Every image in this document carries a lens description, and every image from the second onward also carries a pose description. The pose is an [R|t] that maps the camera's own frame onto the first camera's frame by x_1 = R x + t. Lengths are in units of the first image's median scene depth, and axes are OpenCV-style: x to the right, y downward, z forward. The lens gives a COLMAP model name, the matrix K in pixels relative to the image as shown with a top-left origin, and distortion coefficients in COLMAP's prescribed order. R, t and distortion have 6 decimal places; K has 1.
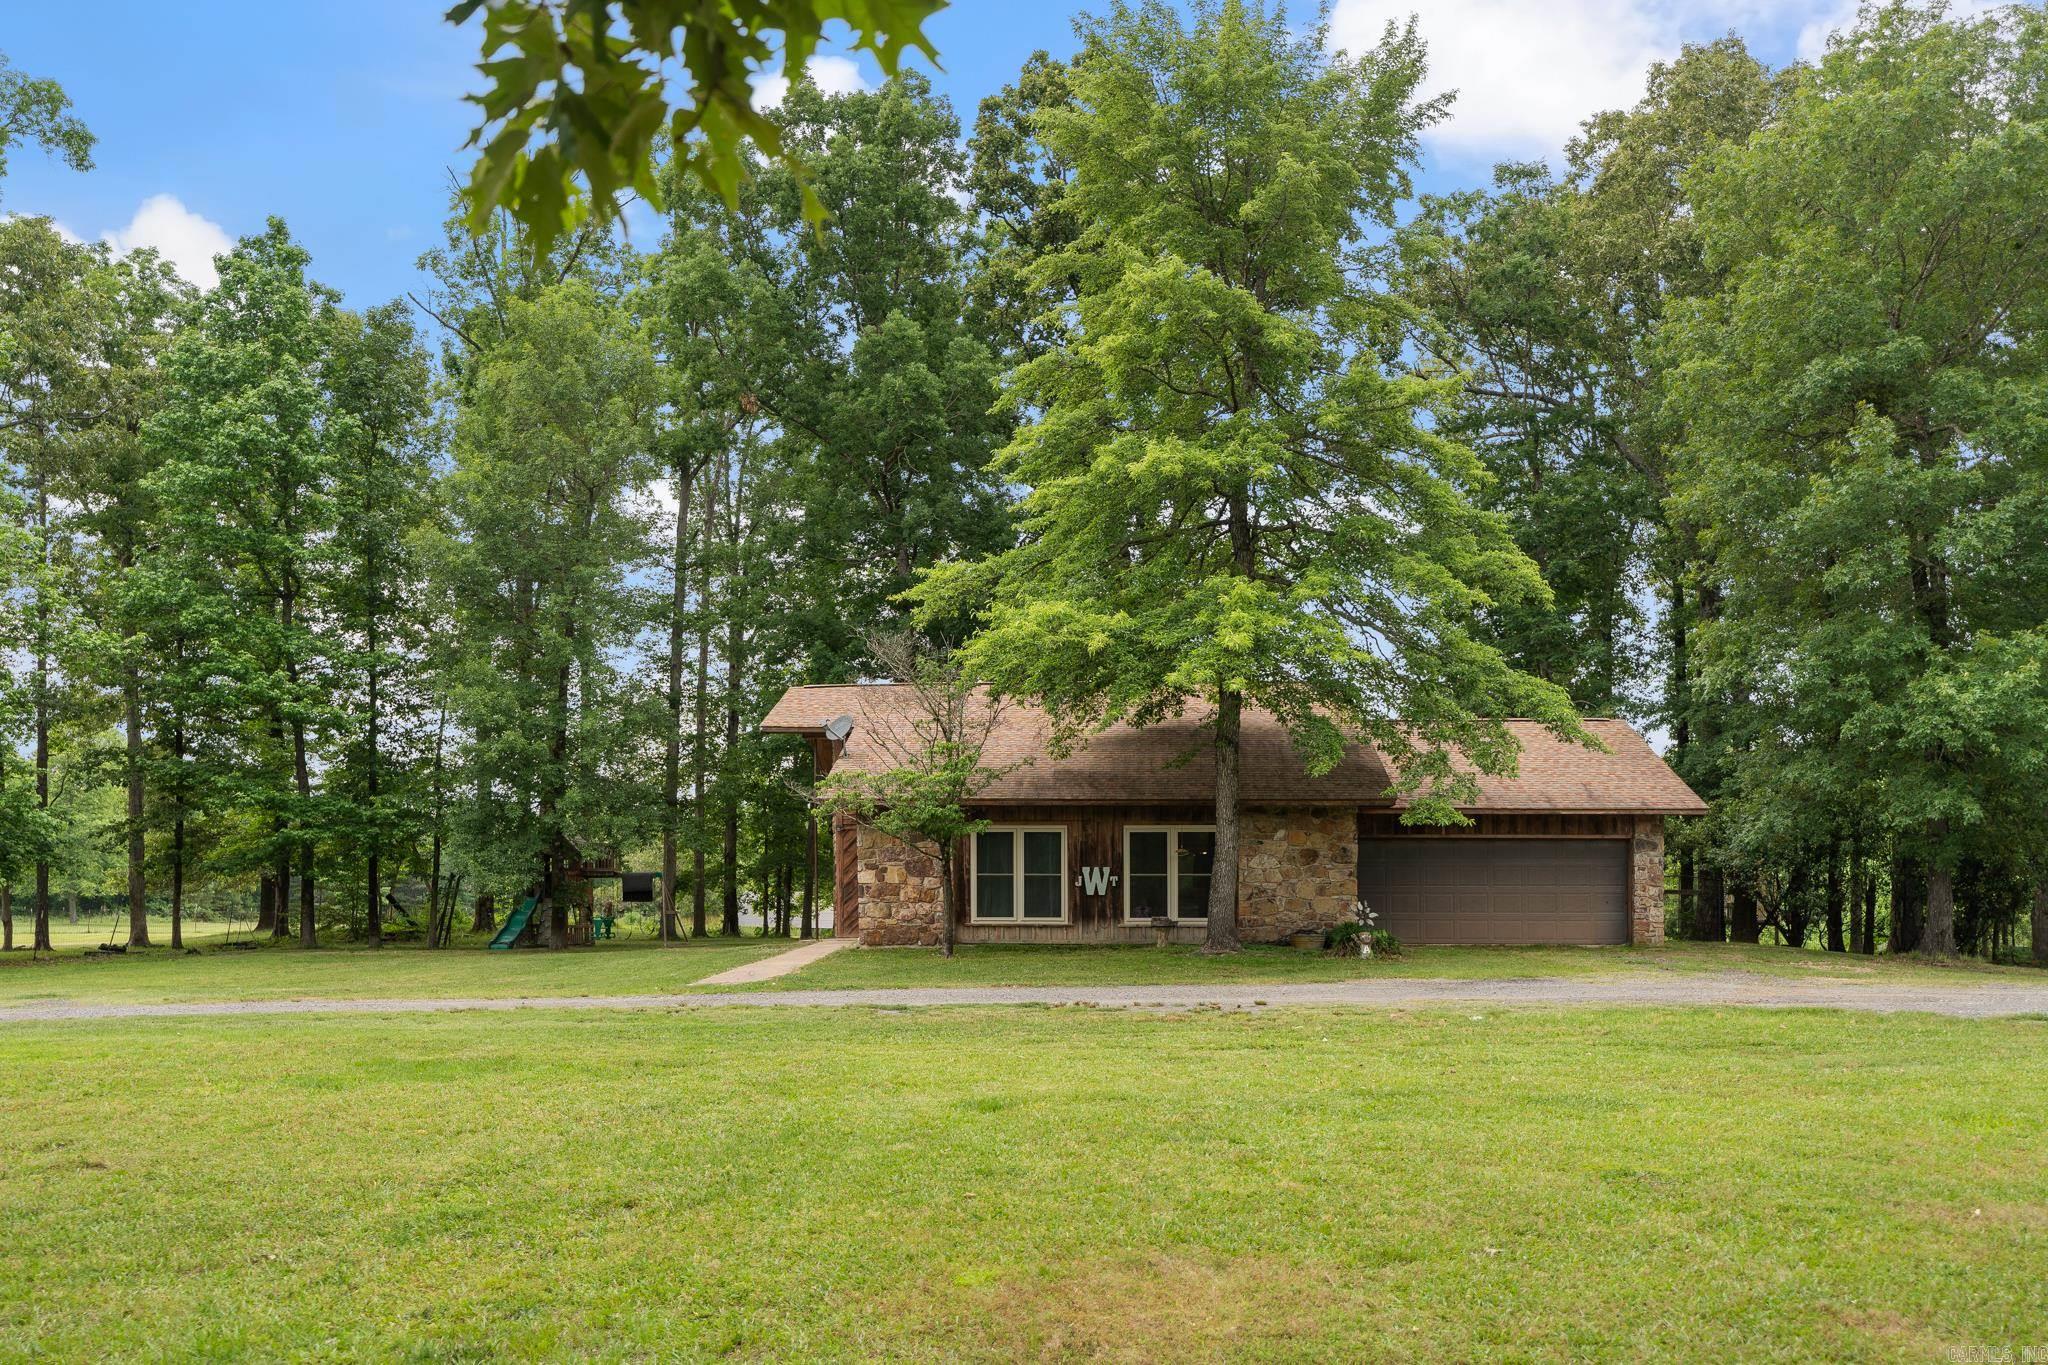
lens RADIAL K [[1811.5, 0, 1024.0], [0, 1811.5, 682.5], [0, 0, 1]] dist [-0.034435, 0.005052]
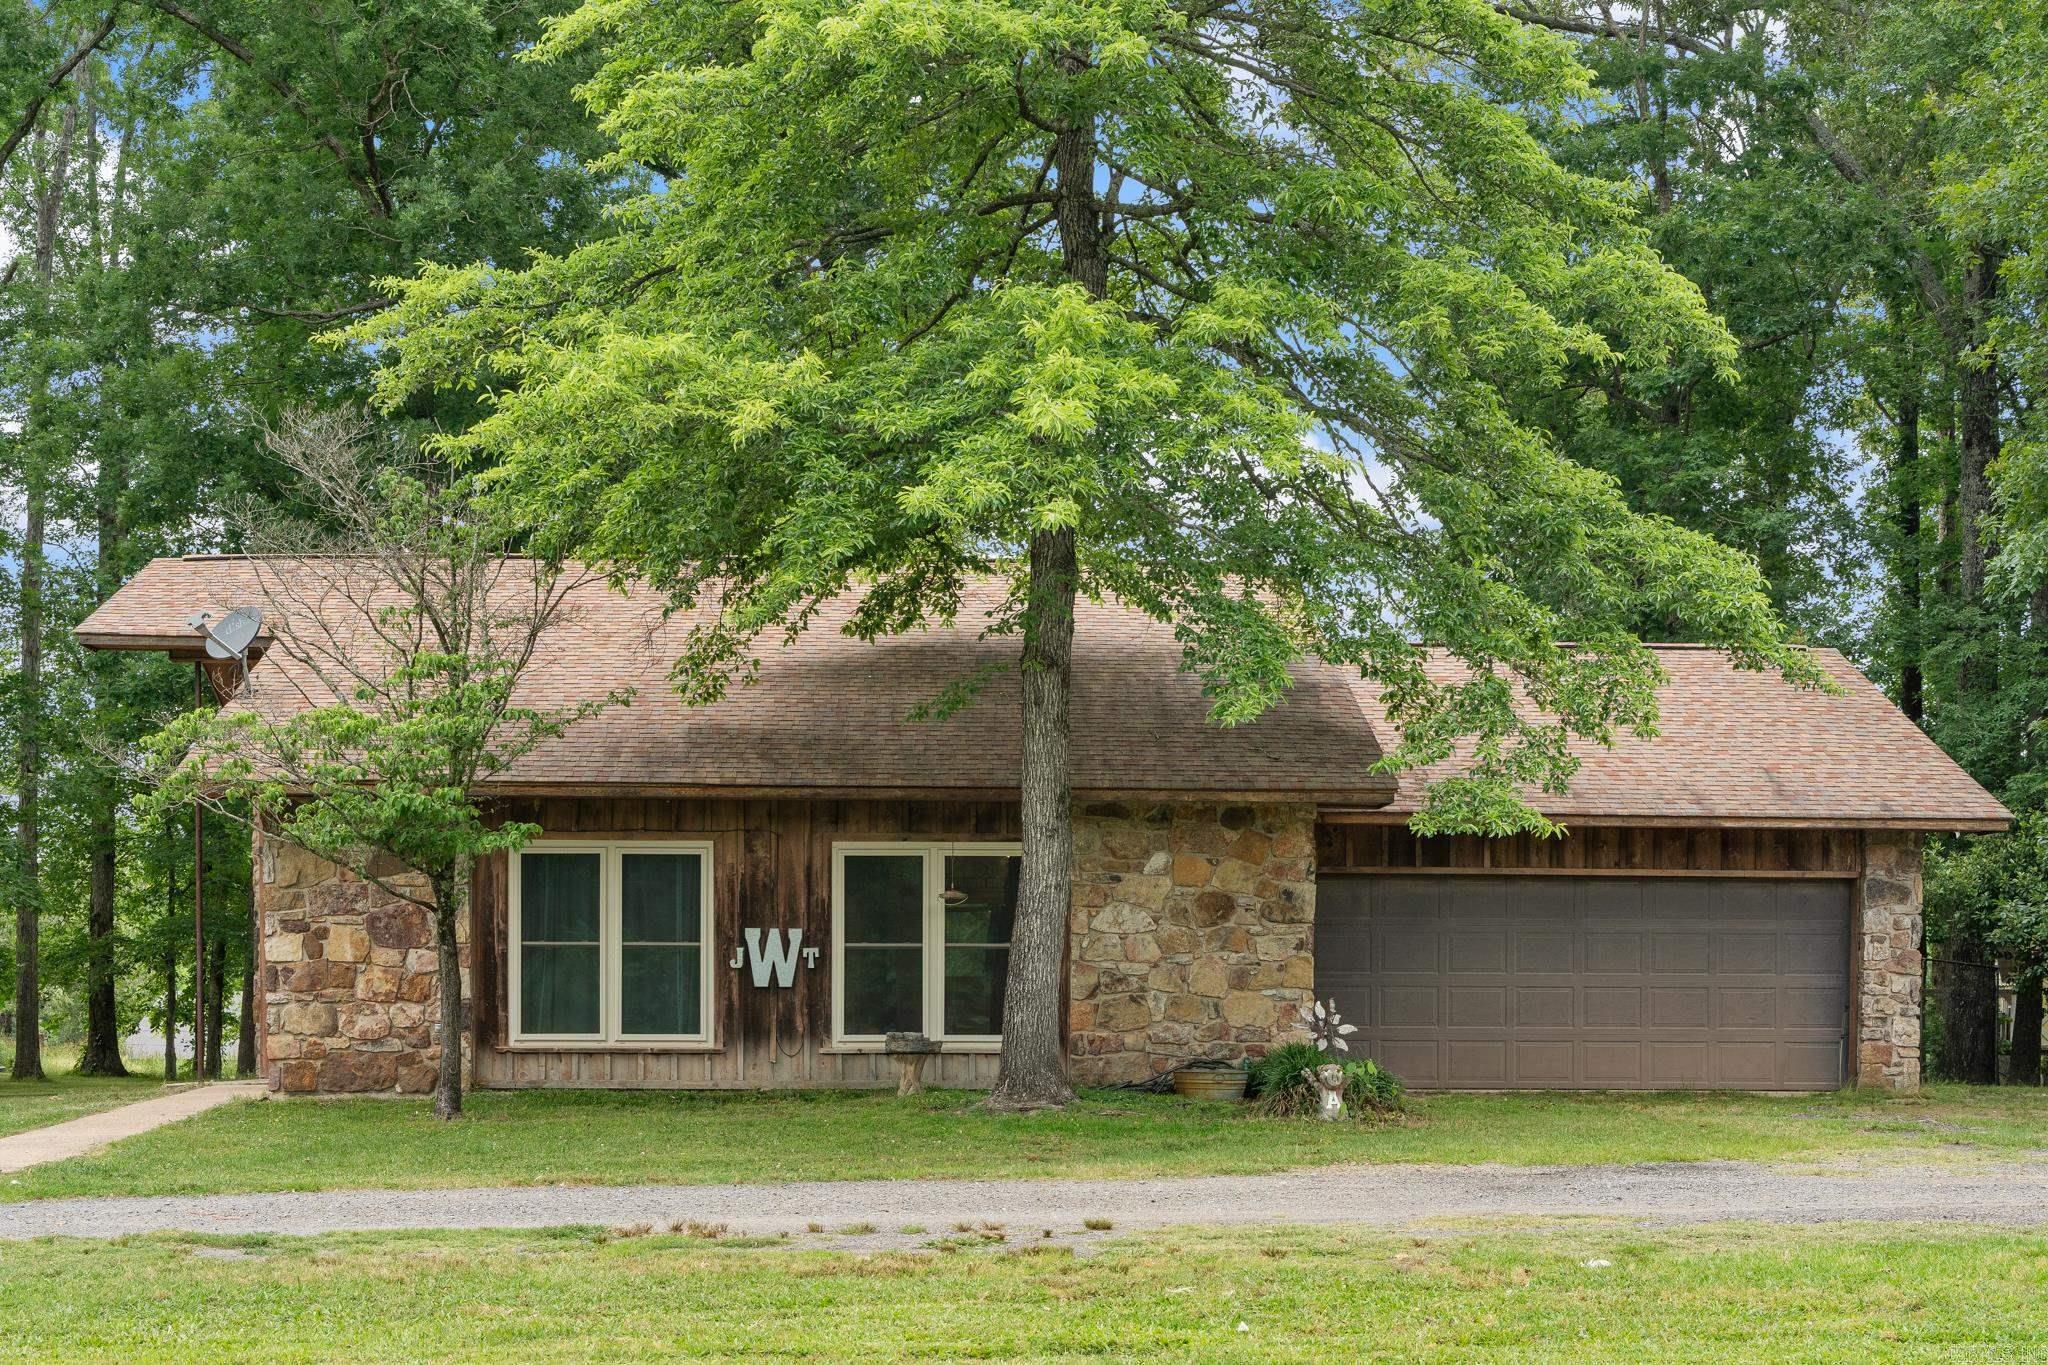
lens RADIAL K [[2895.7, 0, 1024.0], [0, 2895.7, 682.5], [0, 0, 1]] dist [-0.000951, 0.075604]
pose [[0.996246, 0.010391, 0.085943, 0.039894], [-0.010726, 0.999937, 0.003427, 0.034212], [-0.085902, -0.004336, 0.996294, 0.236928]]
